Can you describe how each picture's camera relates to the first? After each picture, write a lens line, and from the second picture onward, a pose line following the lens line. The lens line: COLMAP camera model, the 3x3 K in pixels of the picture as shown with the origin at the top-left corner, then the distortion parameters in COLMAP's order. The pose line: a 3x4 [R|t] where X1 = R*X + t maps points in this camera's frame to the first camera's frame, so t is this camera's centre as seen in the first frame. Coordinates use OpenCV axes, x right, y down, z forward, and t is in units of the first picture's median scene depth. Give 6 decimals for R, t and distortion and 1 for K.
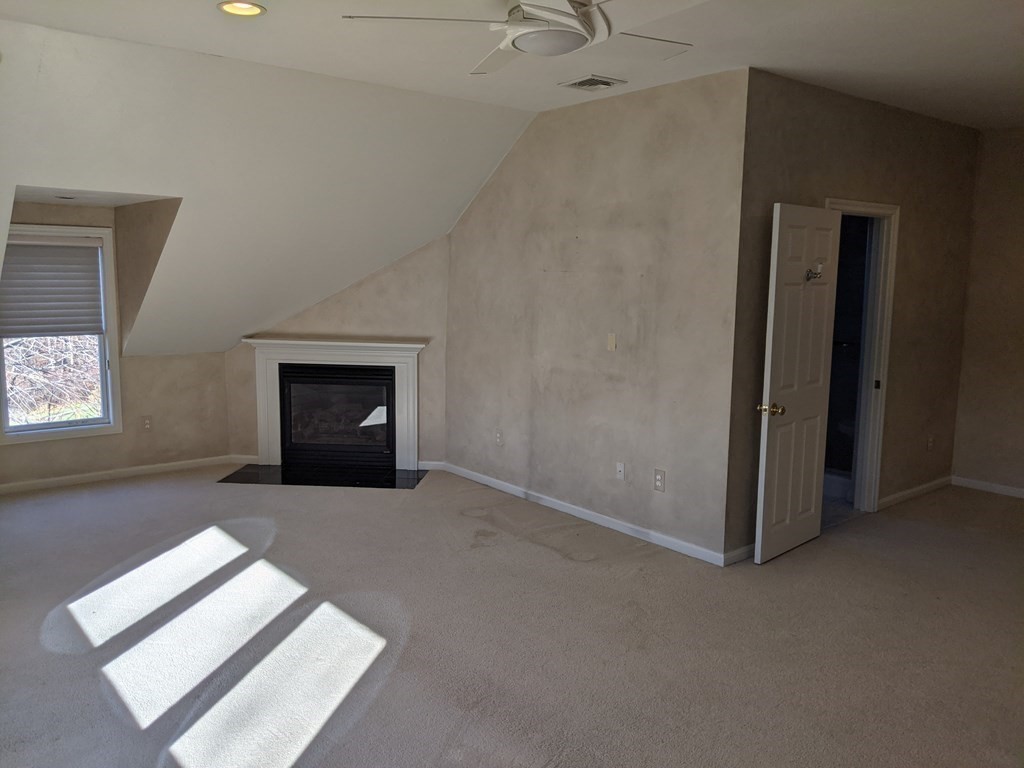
lens RADIAL K [[826.1, 0, 505.5], [0, 826.1, 383.6], [0, 0, 1]] dist [0.126584, -0.193431]
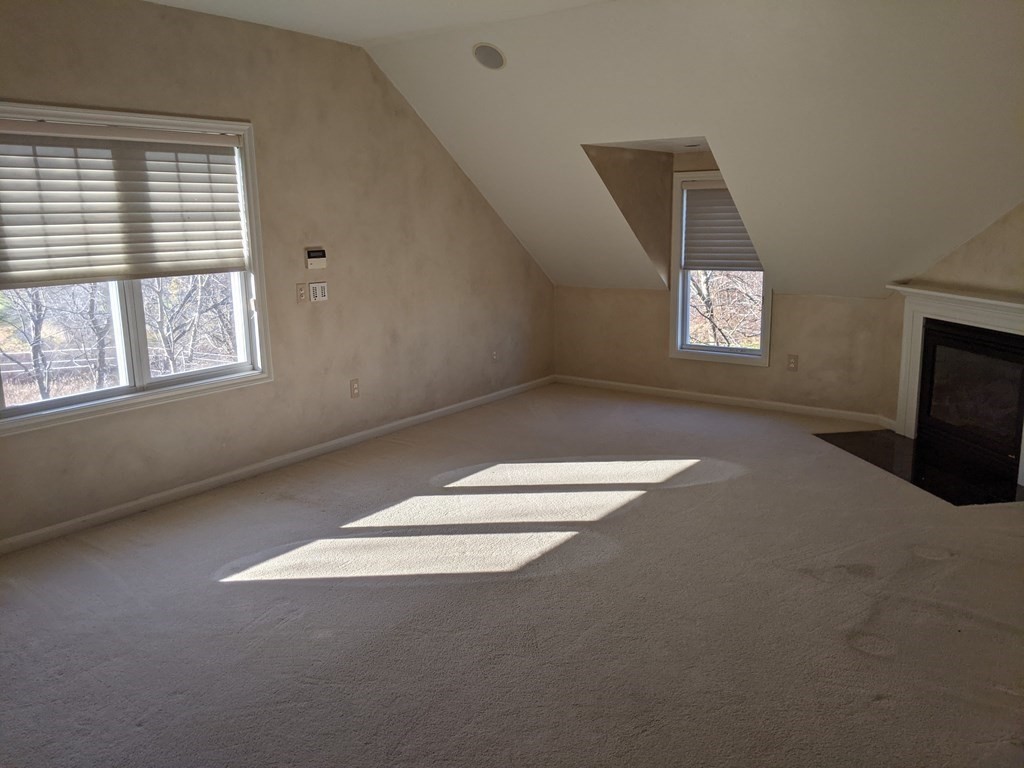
lens RADIAL K [[826.1, 0, 505.5], [0, 826.1, 383.6], [0, 0, 1]] dist [0.126584, -0.193431]
pose [[0.241157, 0.178013, -0.954020, 0.547759], [-0.114344, 0.981398, 0.154218, -0.052188], [0.963727, 0.071896, 0.257025, 0.492435]]
